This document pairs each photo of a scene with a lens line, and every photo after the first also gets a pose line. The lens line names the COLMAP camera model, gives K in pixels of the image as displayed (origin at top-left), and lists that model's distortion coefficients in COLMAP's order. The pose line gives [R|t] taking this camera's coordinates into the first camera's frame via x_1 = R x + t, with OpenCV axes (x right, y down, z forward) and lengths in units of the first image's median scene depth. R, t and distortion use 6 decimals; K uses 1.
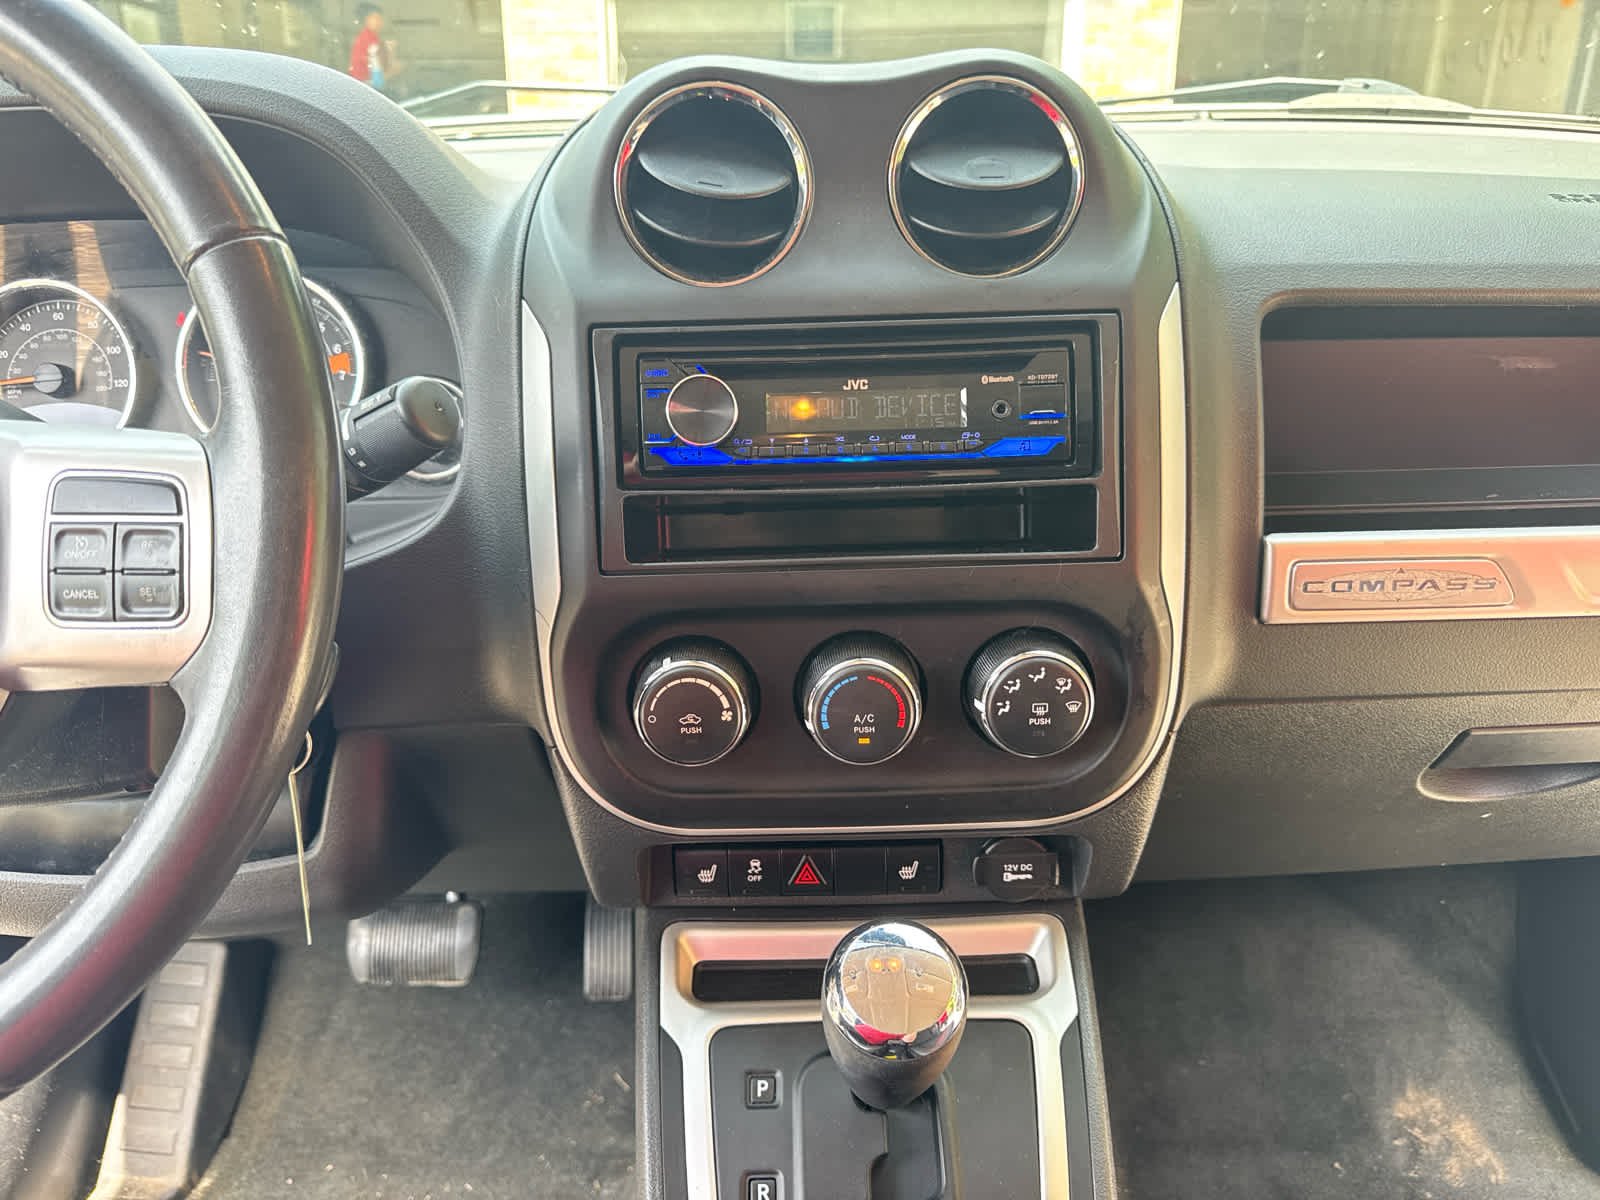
lens RADIAL K [[1136.0, 0, 800.0], [0, 1136.0, 600.0], [0, 0, 1]] dist [0.038174, -0.058545]
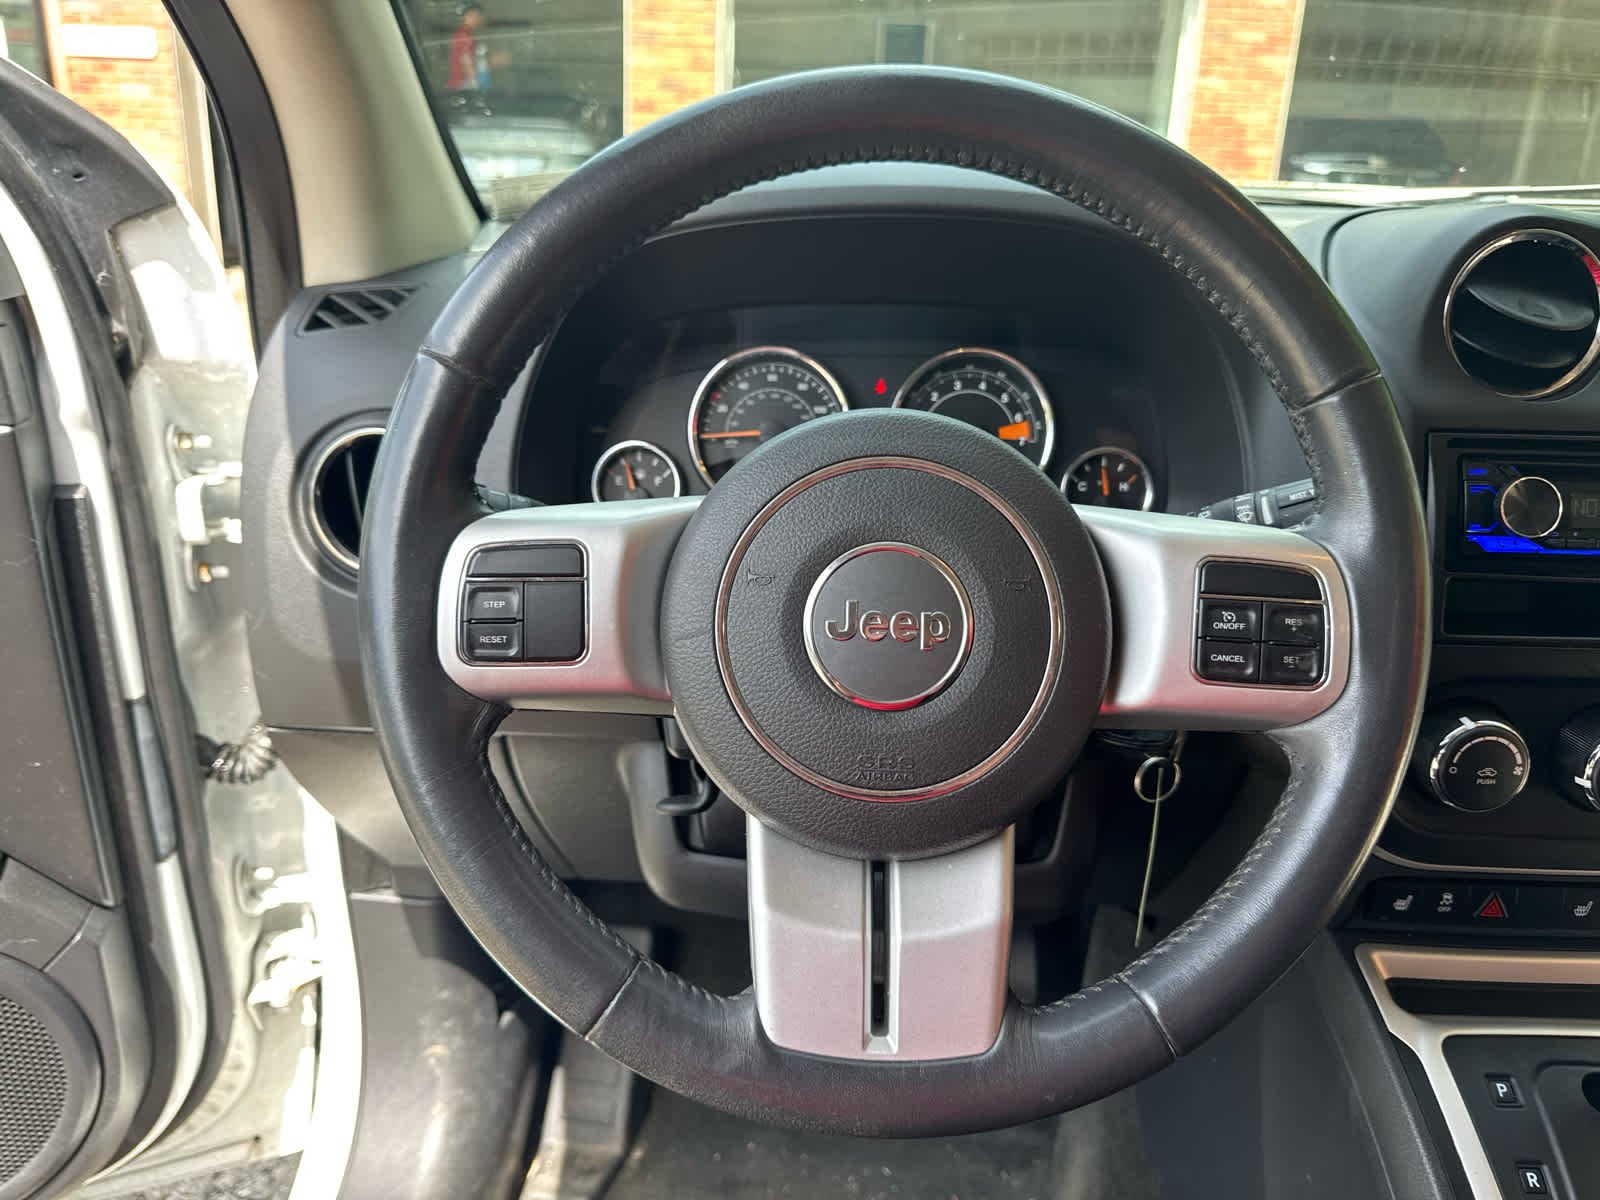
lens RADIAL K [[1139.0, 0, 800.0], [0, 1139.0, 600.0], [0, 0, 1]] dist [0.051854, -0.070873]
pose [[0.998576, 0.049852, -0.018988, -0.676388], [-0.049972, 0.998733, -0.005886, -0.024199], [0.018671, 0.006826, 0.999802, -0.158661]]
